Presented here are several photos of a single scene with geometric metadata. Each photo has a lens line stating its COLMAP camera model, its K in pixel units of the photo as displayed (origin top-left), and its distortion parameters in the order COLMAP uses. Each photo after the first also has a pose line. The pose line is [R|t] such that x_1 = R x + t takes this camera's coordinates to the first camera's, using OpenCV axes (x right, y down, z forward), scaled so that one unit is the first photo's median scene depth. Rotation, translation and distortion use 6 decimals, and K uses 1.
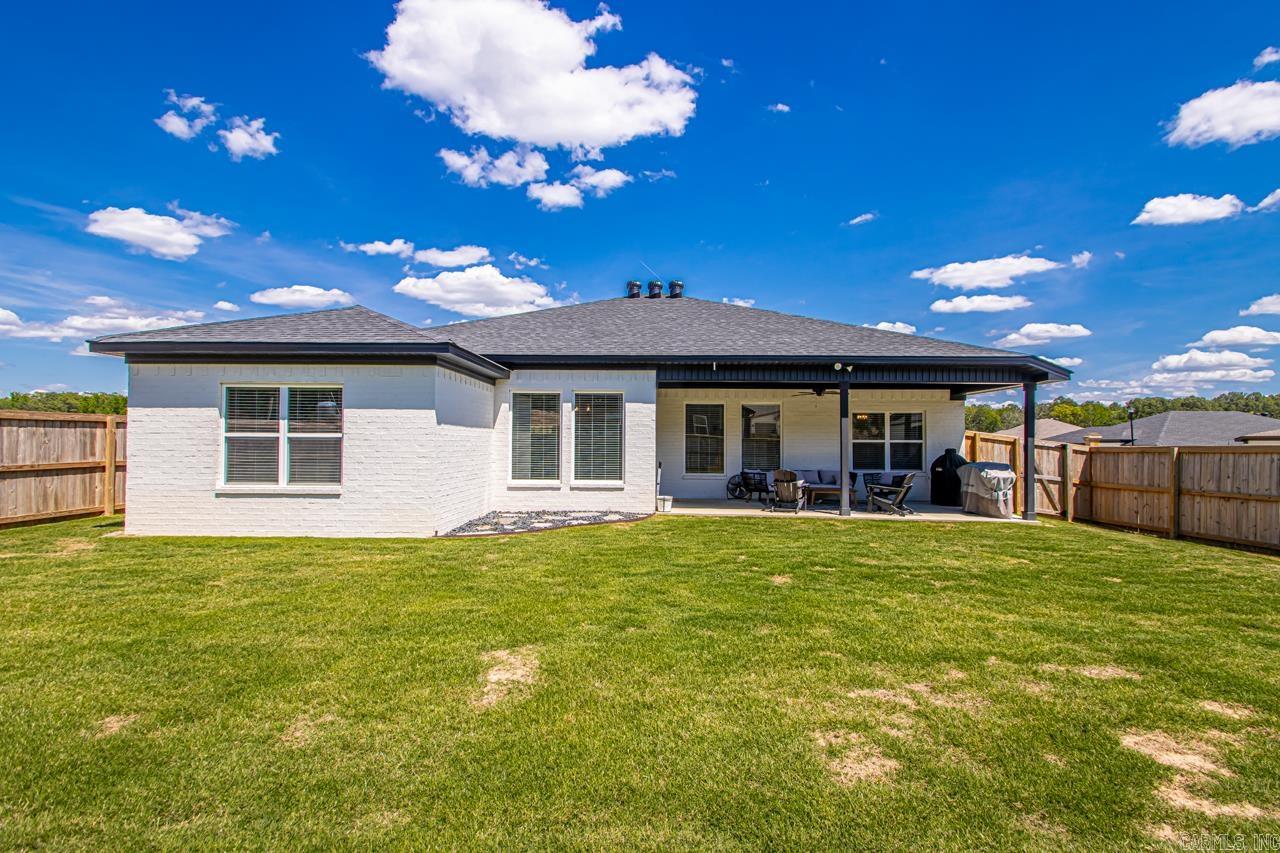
lens RADIAL K [[607.1, 0, 639.0], [0, 607.1, 434.3], [0, 0, 1]] dist [-0.000158, -0.000236]
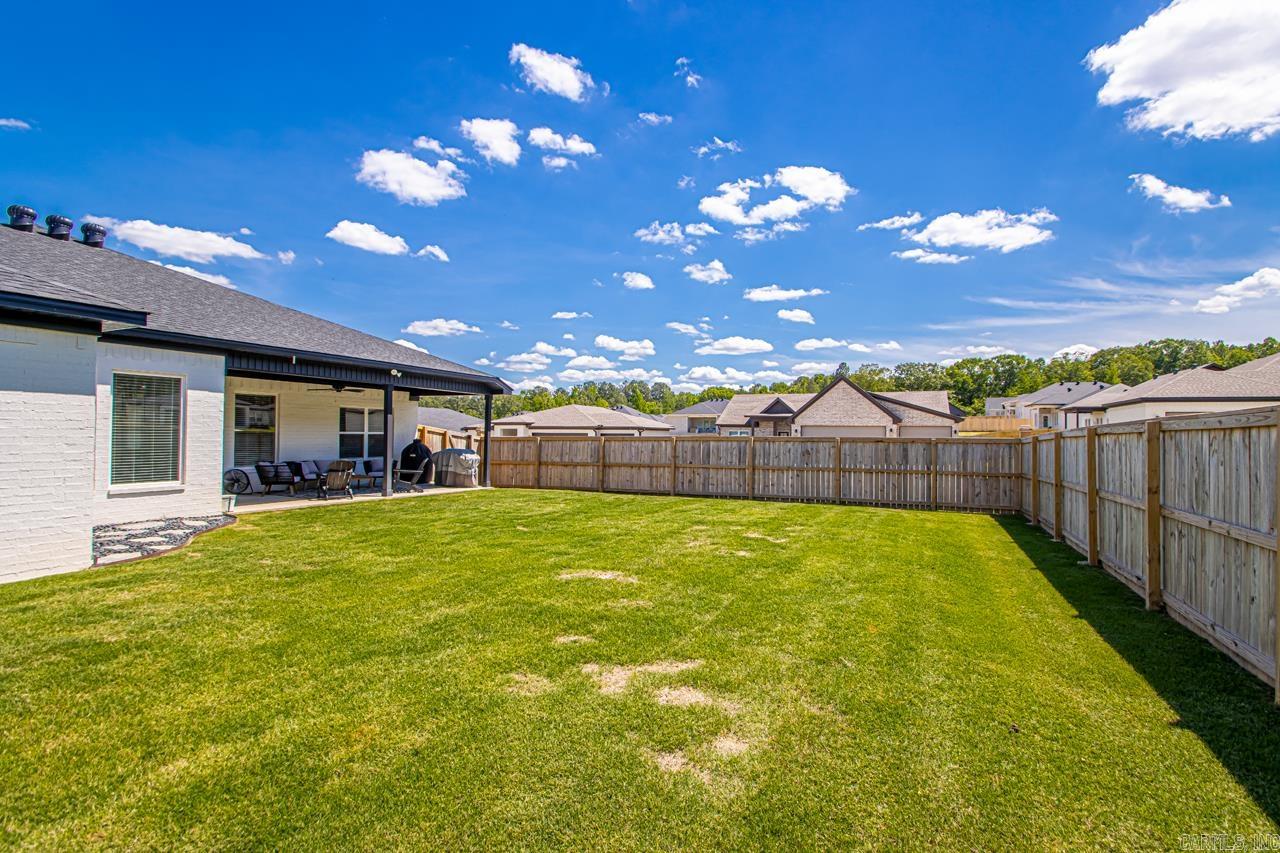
lens RADIAL K [[590.1, 0, 648.1], [0, 590.1, 428.9], [0, 0, 1]] dist [0.038930, -0.018511]
pose [[0.406169, 0.006519, 0.913775, -0.510168], [-0.017946, 0.999839, 0.000844, -0.008572], [-0.913622, -0.016742, 0.406221, 0.059520]]
